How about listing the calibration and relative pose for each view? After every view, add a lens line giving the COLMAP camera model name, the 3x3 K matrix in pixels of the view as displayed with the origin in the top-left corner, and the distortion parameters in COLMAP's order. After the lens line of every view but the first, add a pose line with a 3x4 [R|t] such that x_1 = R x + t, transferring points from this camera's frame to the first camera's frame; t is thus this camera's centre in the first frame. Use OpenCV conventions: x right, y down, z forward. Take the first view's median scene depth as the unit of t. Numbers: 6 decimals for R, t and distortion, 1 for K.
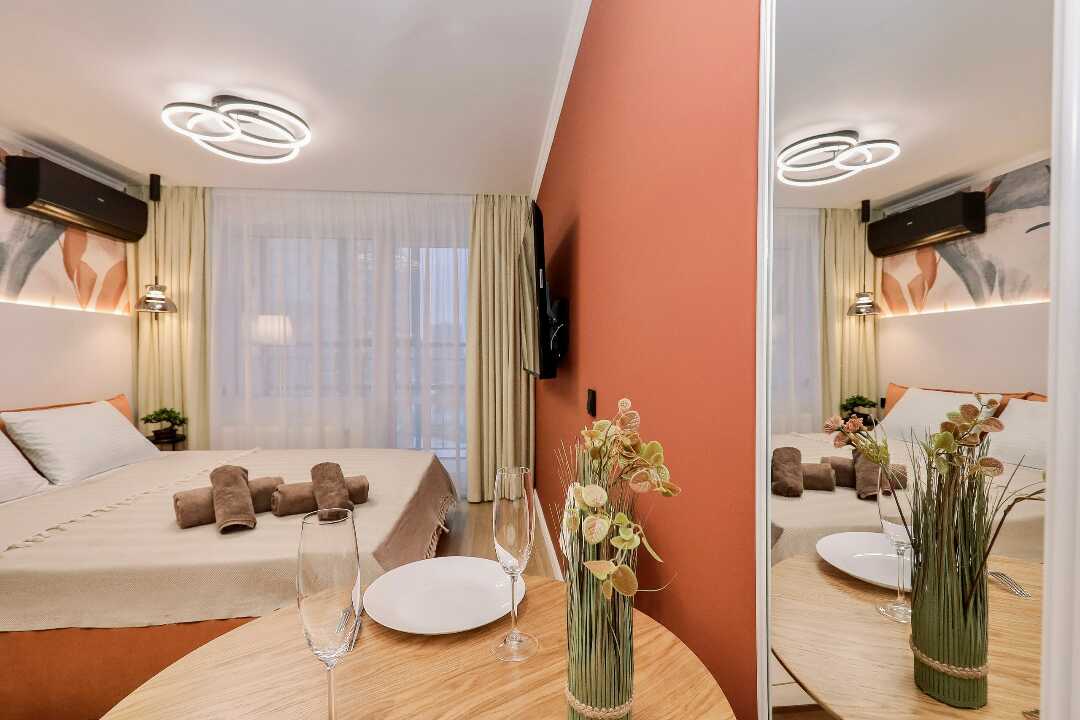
lens RADIAL K [[498.2, 0, 543.6], [0, 498.2, 363.6], [0, 0, 1]] dist [-0.010886, 0.001309]
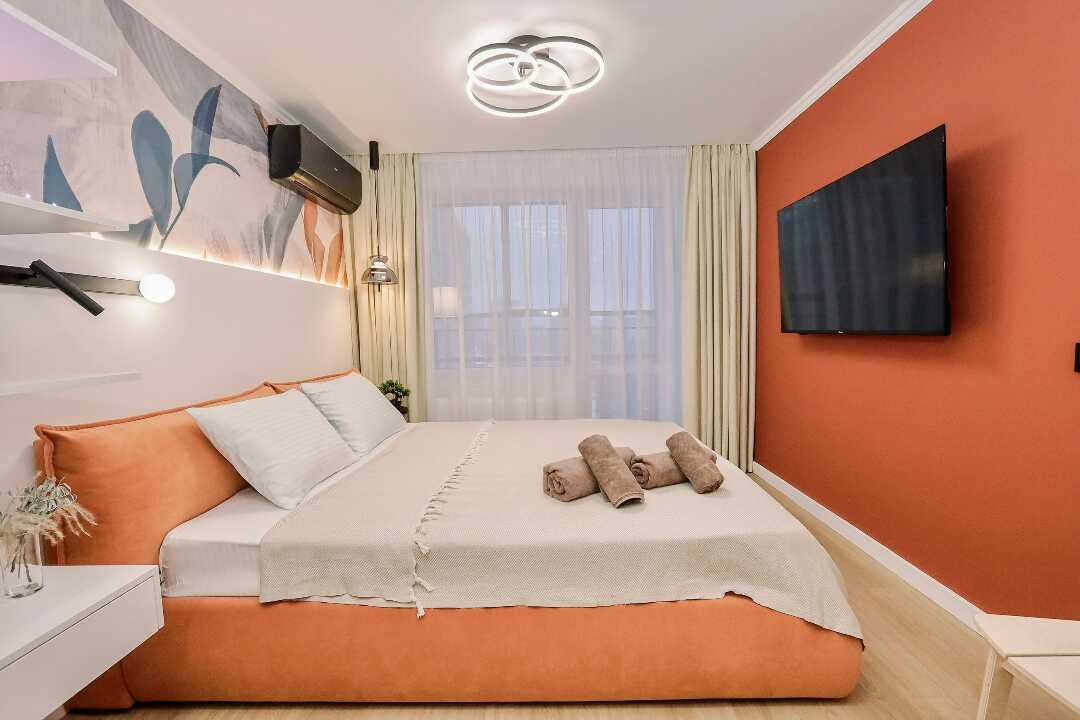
lens RADIAL K [[498.2, 0, 543.6], [0, 498.2, 363.6], [0, 0, 1]] dist [-0.010886, 0.001309]
pose [[0.993739, -0.015906, -0.110588, -0.363458], [0.021586, 0.998498, 0.050348, 0.013459], [0.109621, -0.052420, 0.992590, 0.041848]]
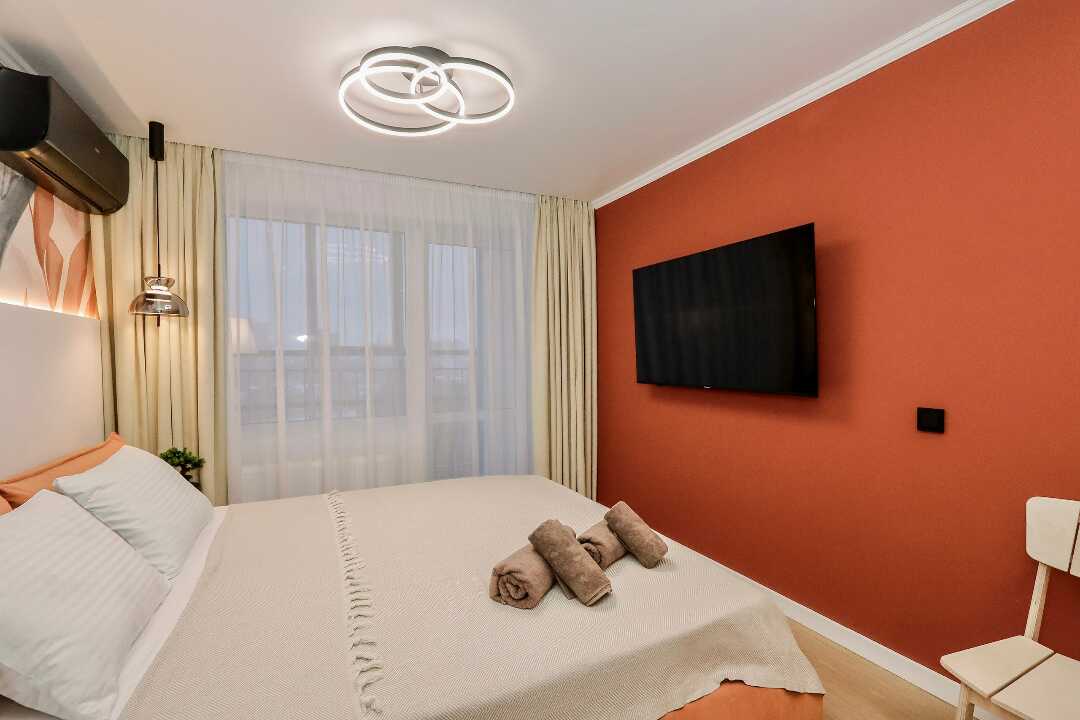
lens RADIAL K [[498.2, 0, 543.6], [0, 498.2, 363.6], [0, 0, 1]] dist [-0.010886, 0.001309]
pose [[0.938065, -0.014772, 0.346143, -0.531449], [0.014600, 0.999889, 0.003106, -0.029185], [-0.346151, 0.002140, 0.938177, 0.142002]]
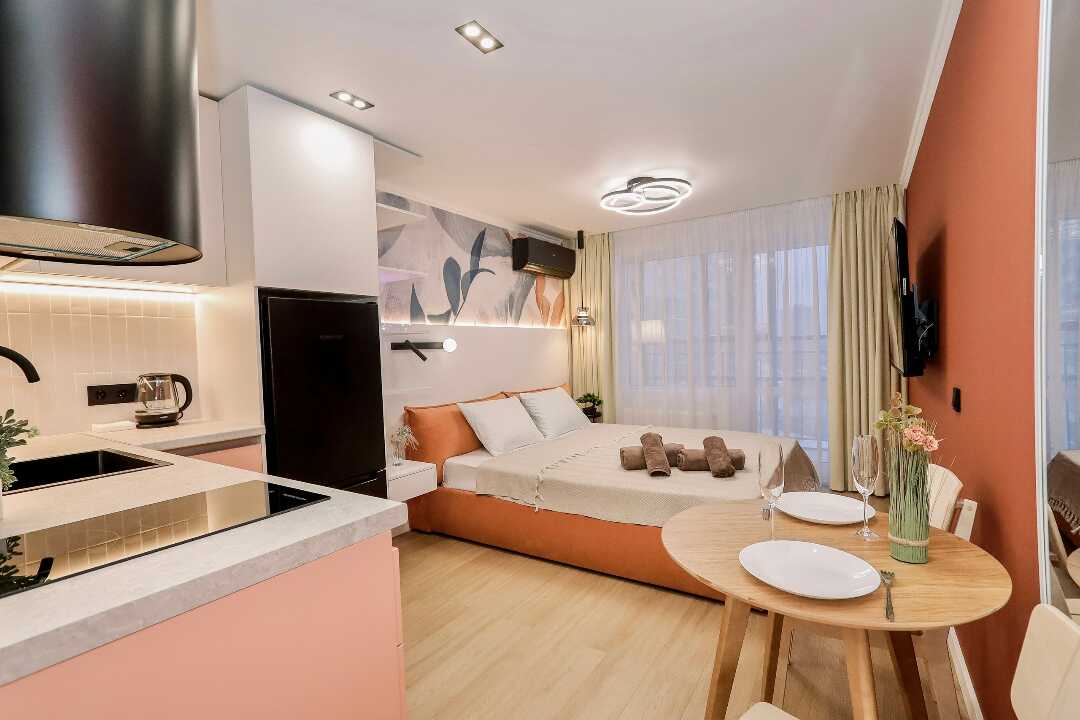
lens RADIAL K [[498.2, 0, 543.6], [0, 498.2, 363.6], [0, 0, 1]] dist [-0.010886, 0.001309]
pose [[0.783509, -0.008220, -0.621326, 0.029559], [0.022597, 0.999628, 0.015271, -0.020379], [0.620969, -0.026005, 0.783404, -0.220312]]
